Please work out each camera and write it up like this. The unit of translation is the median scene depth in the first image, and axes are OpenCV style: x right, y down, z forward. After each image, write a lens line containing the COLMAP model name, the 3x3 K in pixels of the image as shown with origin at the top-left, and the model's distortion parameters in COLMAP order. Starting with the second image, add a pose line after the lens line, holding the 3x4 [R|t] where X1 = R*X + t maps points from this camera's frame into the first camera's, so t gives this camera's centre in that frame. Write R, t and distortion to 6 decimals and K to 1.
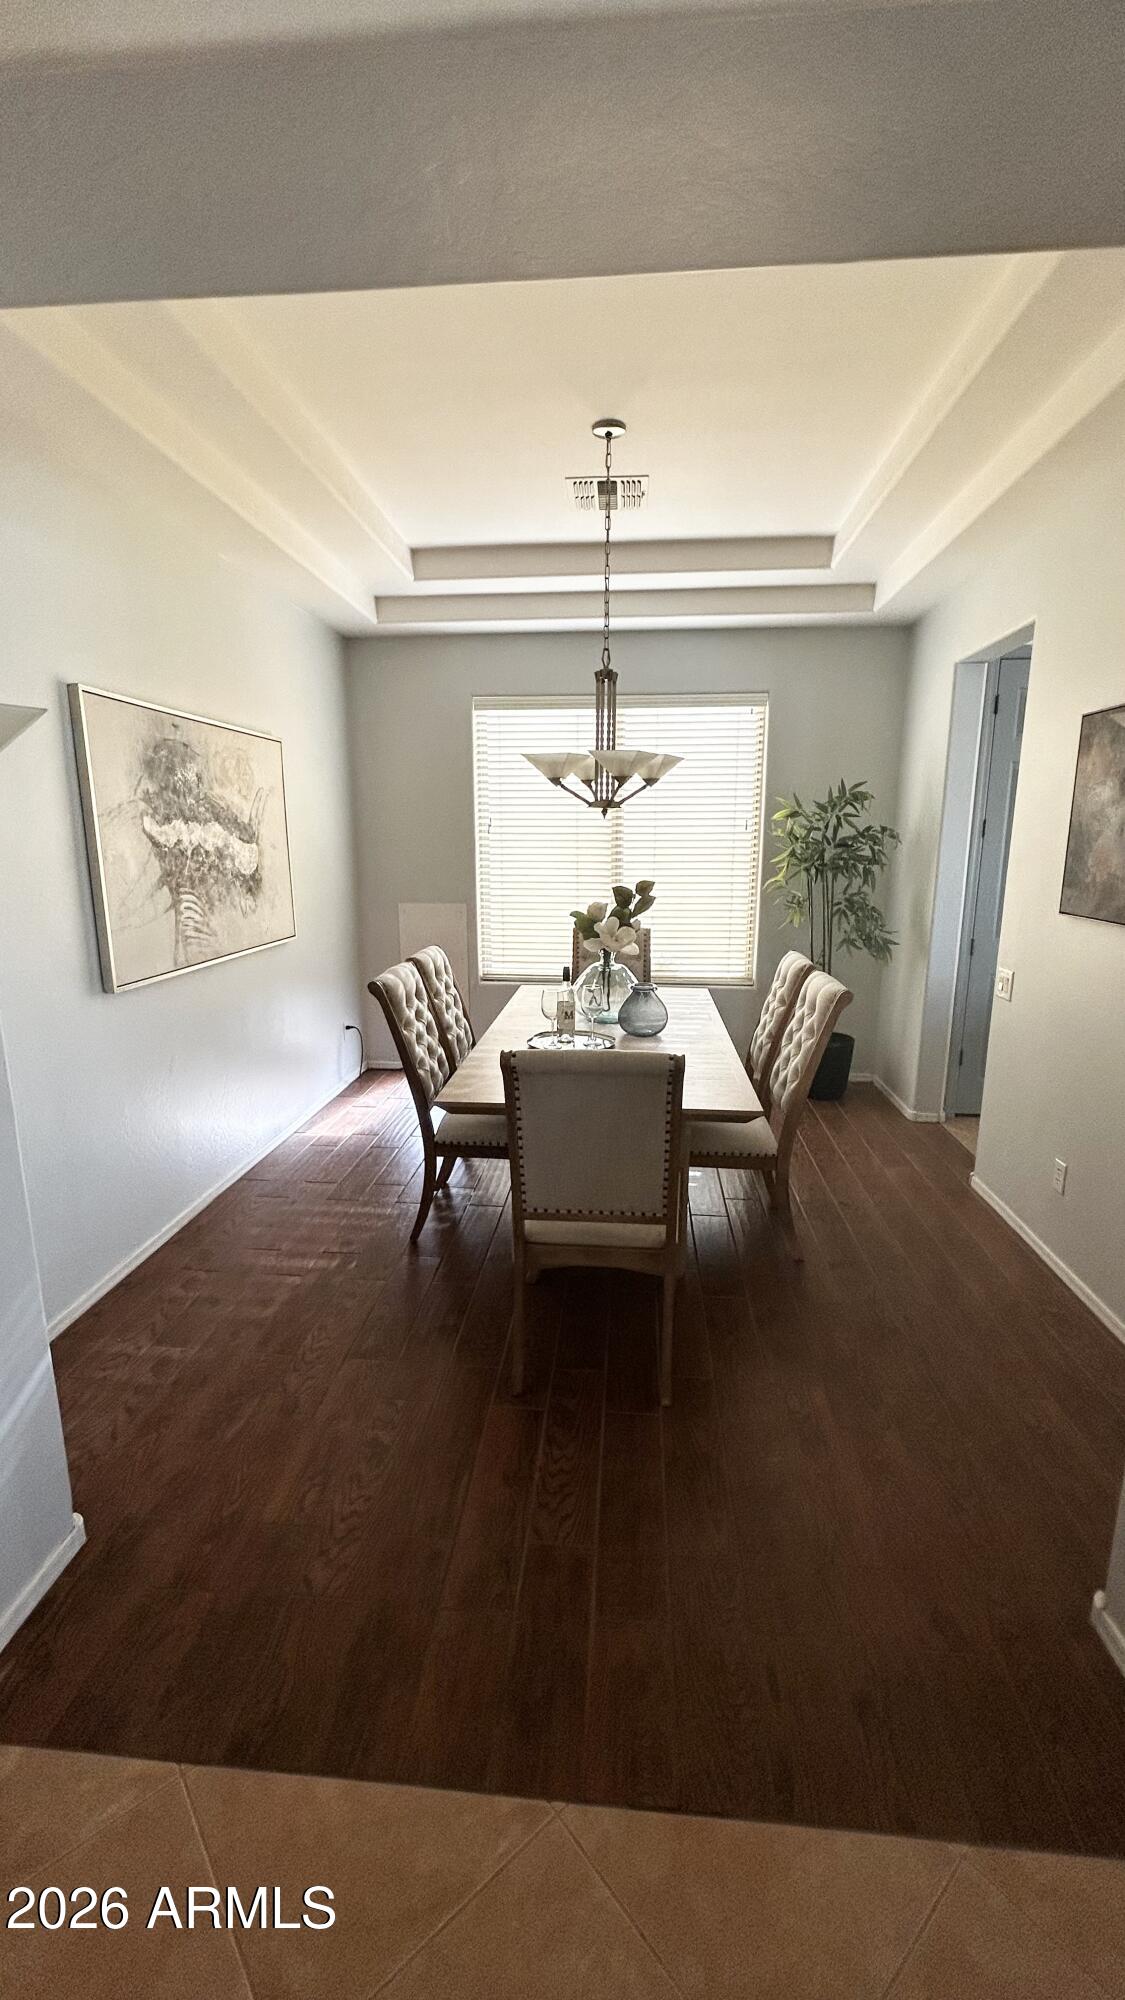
lens RADIAL K [[813.2, 0, 554.4], [0, 813.2, 1005.6], [0, 0, 1]] dist [0.009649, -0.000104]
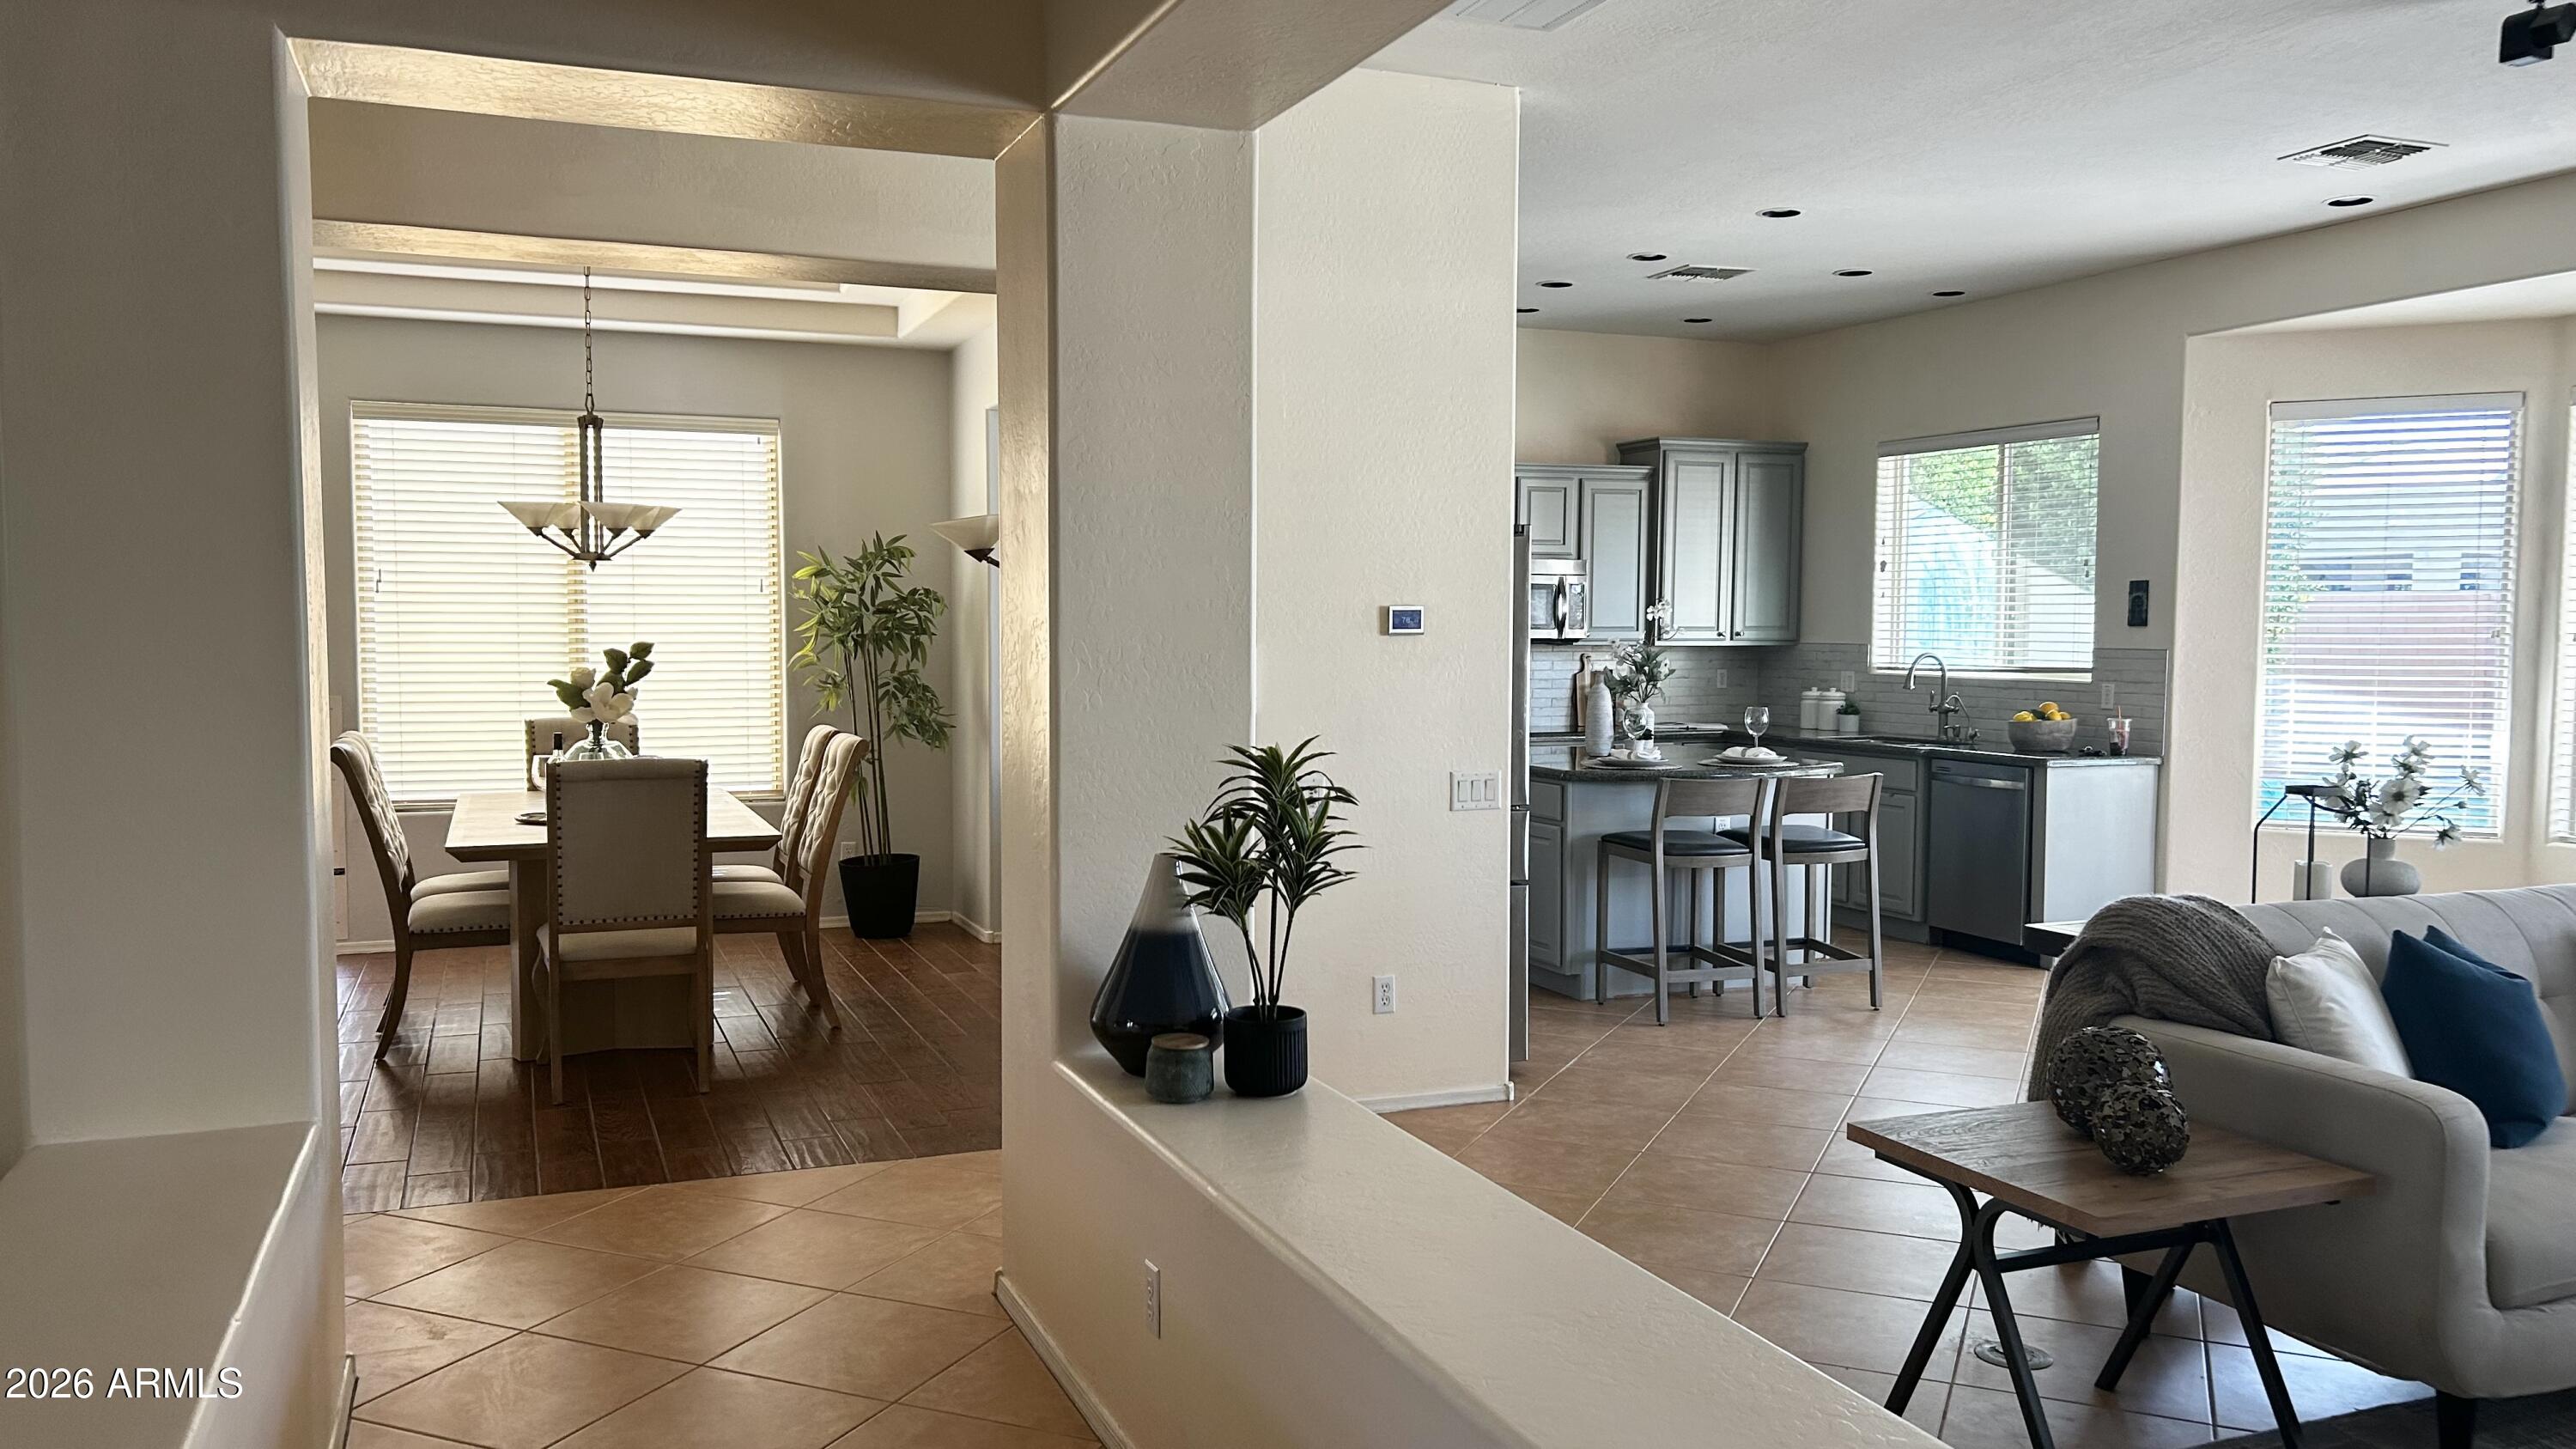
lens RADIAL K [[1942.2, 0, 1290.9], [0, 1942.2, 748.3], [0, 0, 1]] dist [0.067305, -0.070248]
pose [[0.888319, -0.026424, 0.458466, -0.177486], [0.091148, 0.988626, -0.119626, 0.206565], [-0.450091, 0.148055, 0.880624, -0.867774]]
